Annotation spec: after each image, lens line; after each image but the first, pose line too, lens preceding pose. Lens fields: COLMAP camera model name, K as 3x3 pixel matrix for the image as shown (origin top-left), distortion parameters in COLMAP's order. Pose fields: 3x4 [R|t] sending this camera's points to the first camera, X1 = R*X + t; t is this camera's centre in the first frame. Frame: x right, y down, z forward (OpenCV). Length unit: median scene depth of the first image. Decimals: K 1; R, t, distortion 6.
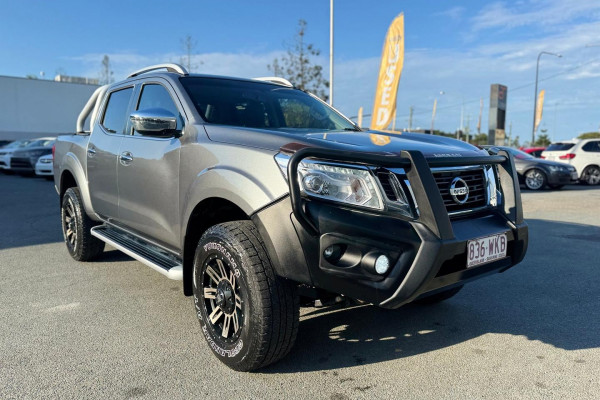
lens RADIAL K [[451.2, 0, 292.8], [0, 451.2, 203.1], [0, 0, 1]] dist [0.051478, -0.059259]
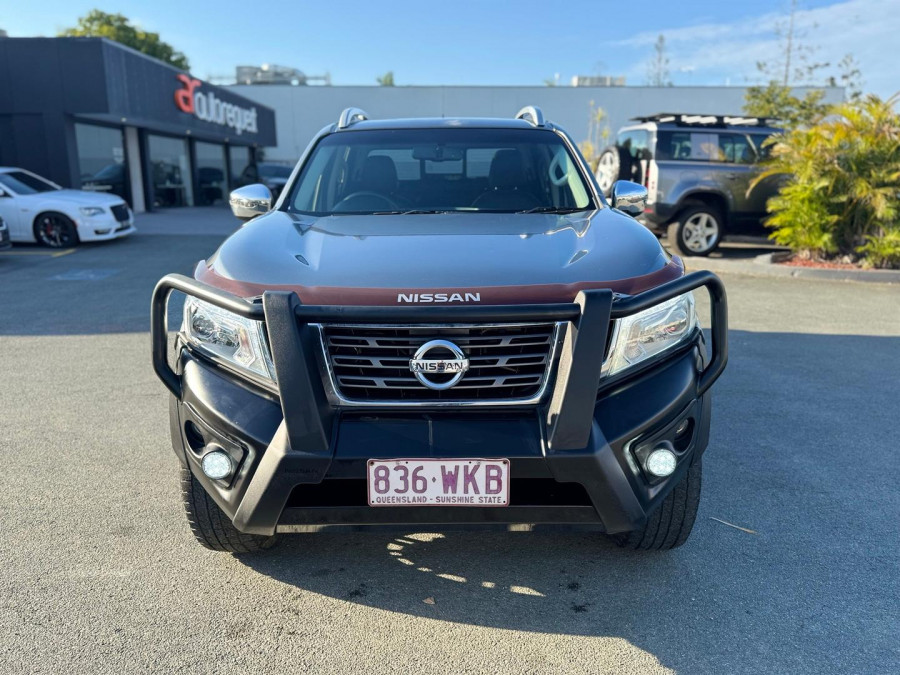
lens RADIAL K [[676.4, 0, 444.7], [0, 676.4, 330.6], [0, 0, 1]] dist [0.054179, -0.063398]
pose [[0.770846, 0.130050, -0.623605, 0.834360], [-0.064063, 0.989802, 0.127229, -0.163599], [0.633792, -0.058124, 0.771317, 0.363244]]
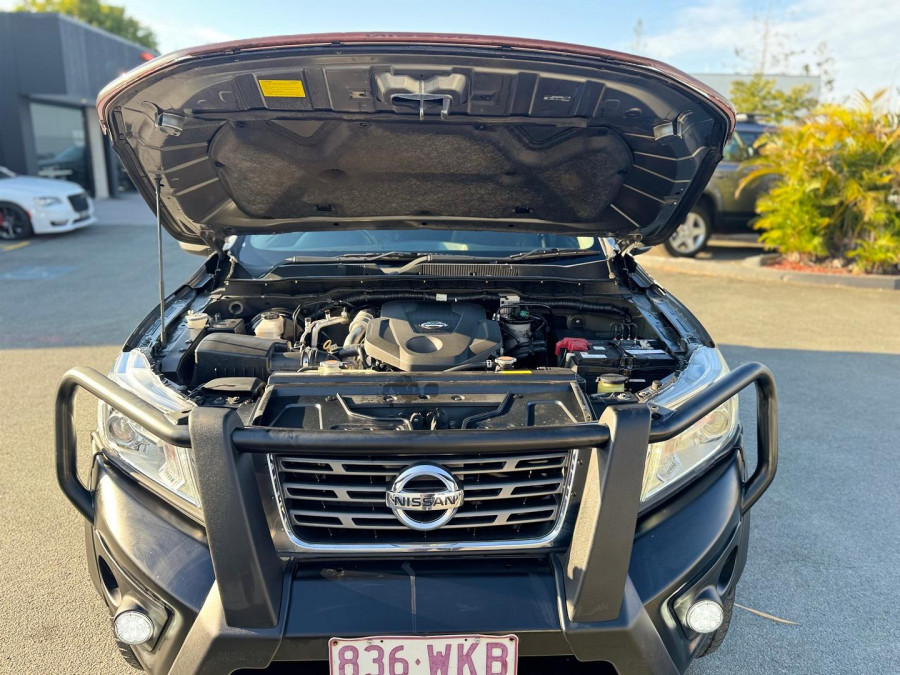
lens RADIAL K [[676.4, 0, 449.3], [0, 676.4, 329.7], [0, 0, 1]] dist [0.054179, -0.063398]
pose [[0.795184, 0.146870, -0.588312, 0.698434], [-0.071526, 0.986169, 0.149515, -0.263606], [0.602135, -0.076812, 0.794691, 0.504099]]
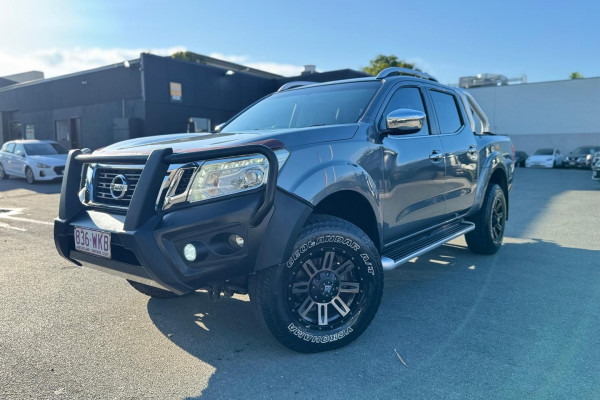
lens RADIAL K [[451.2, 0, 306.2], [0, 451.2, 201.1], [0, 0, 1]] dist [0.051478, -0.059259]
pose [[0.225375, 0.092792, -0.969843, 1.435752], [-0.102482, 0.992190, 0.071115, -0.109892], [0.968867, 0.083364, 0.233124, 1.126336]]
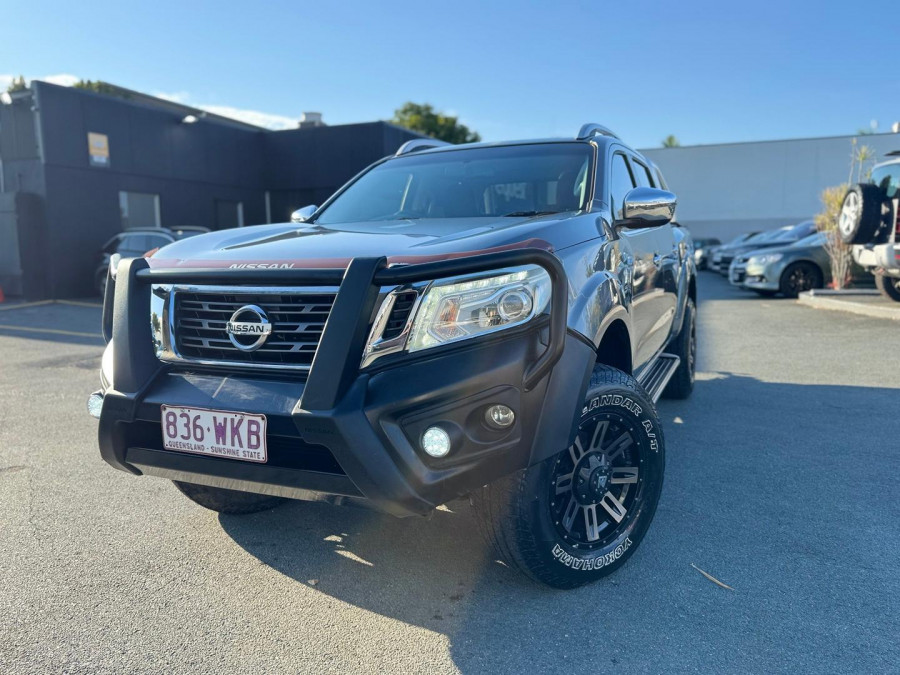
lens RADIAL K [[676.4, 0, 449.2], [0, 676.4, 337.8], [0, 0, 1]] dist [0.054179, -0.063398]
pose [[0.450687, 0.102603, -0.886766, 1.195179], [-0.084186, 0.993831, 0.072204, -0.094079], [0.888703, 0.042111, 0.456544, 0.796256]]
